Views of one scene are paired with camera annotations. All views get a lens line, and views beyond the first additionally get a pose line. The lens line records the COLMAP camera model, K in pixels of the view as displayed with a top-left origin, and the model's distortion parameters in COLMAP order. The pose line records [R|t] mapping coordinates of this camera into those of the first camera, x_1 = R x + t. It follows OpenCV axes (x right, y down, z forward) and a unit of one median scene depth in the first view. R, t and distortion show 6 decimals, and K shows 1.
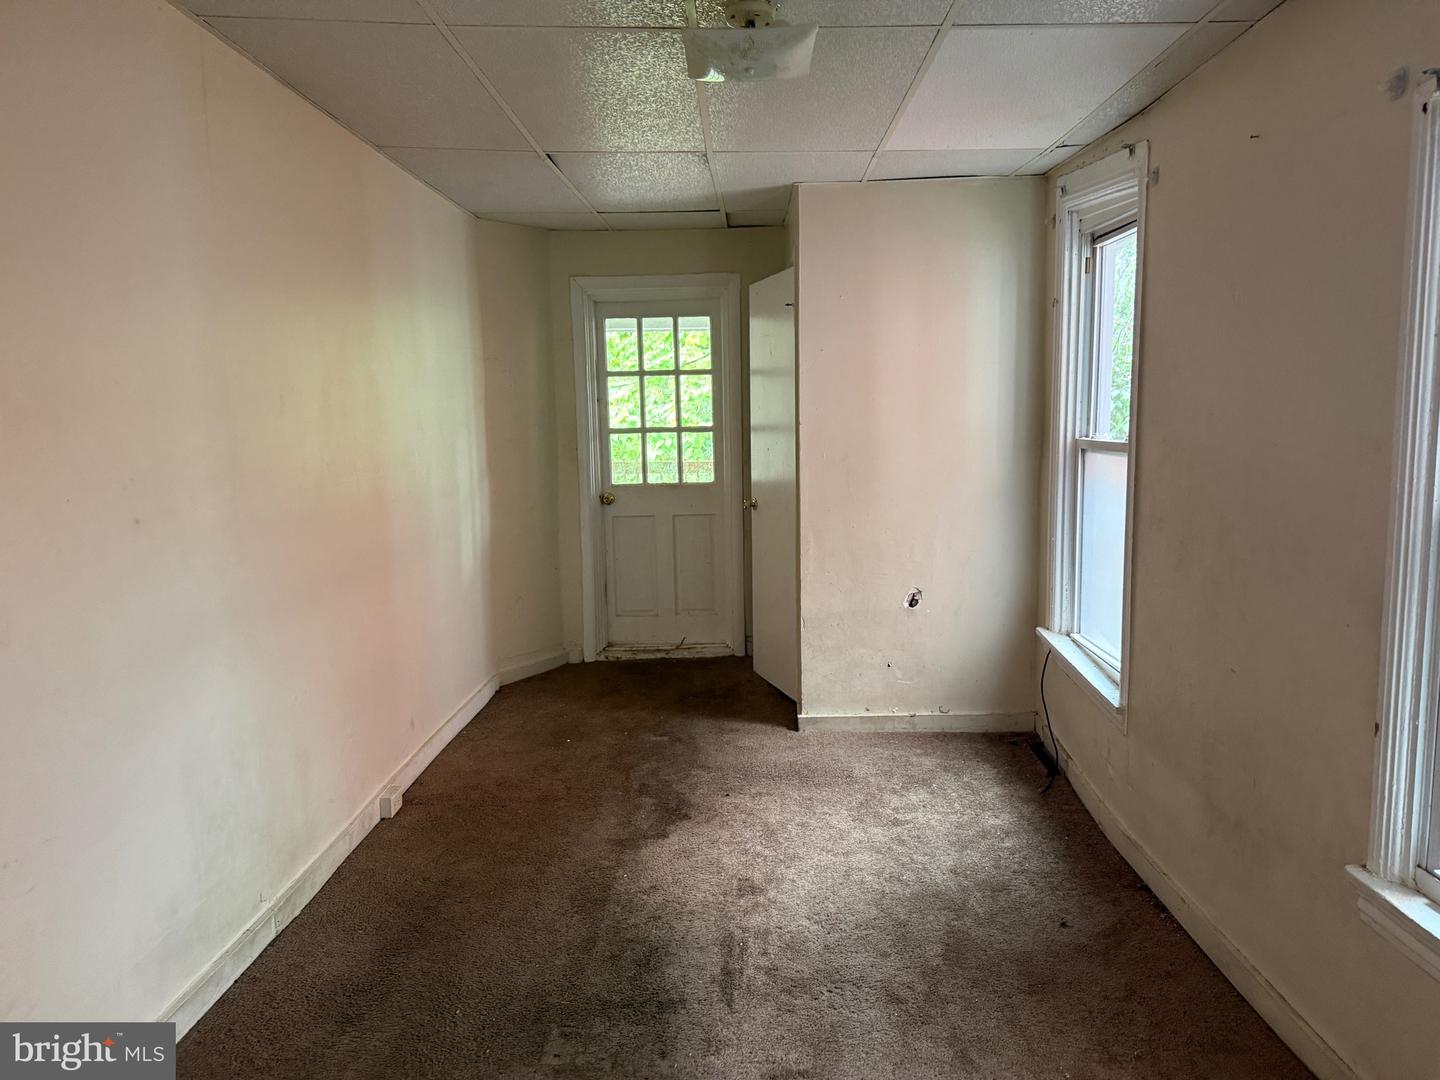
lens RADIAL K [[1005.7, 0, 753.3], [0, 1005.7, 532.5], [0, 0, 1]] dist [0.007887, -0.035739]
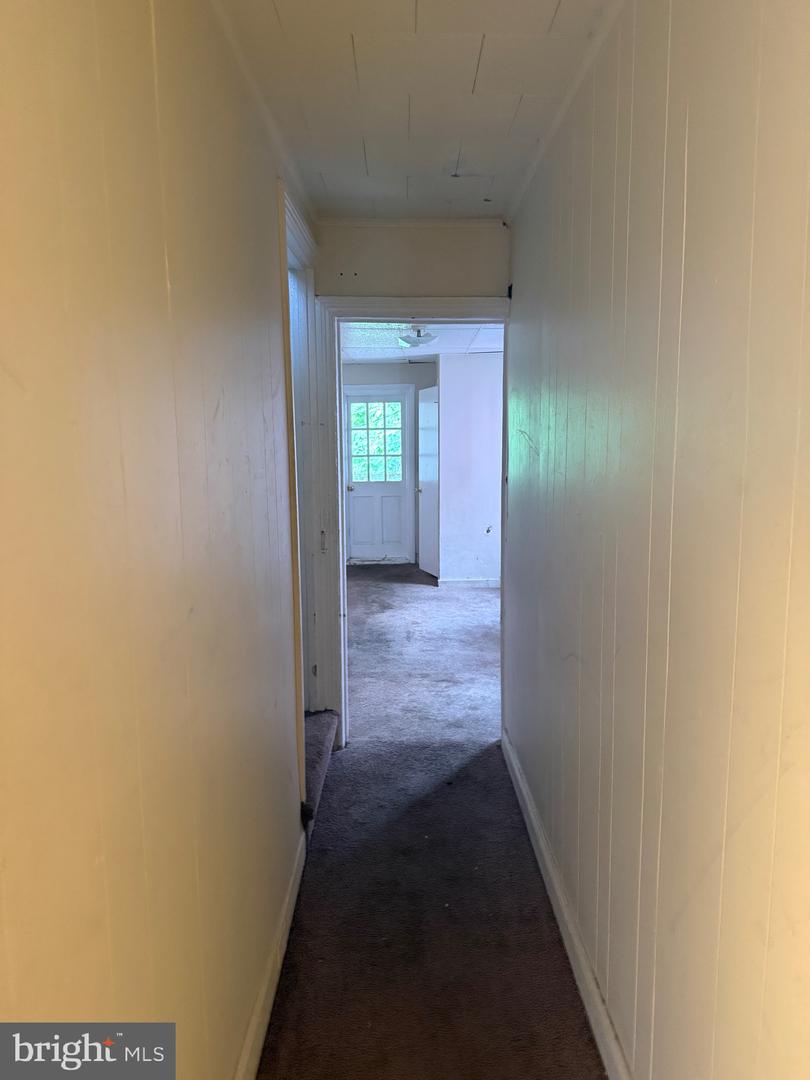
lens RADIAL K [[754.2, 0, 405.0], [0, 754.2, 540.0], [0, 0, 1]] dist [0.007887, -0.035739]
pose [[0.999683, 0.010593, -0.022841, 0.006711], [-0.010391, 0.999906, 0.008919, 0.067262], [0.022934, -0.008679, 0.999699, -0.652506]]
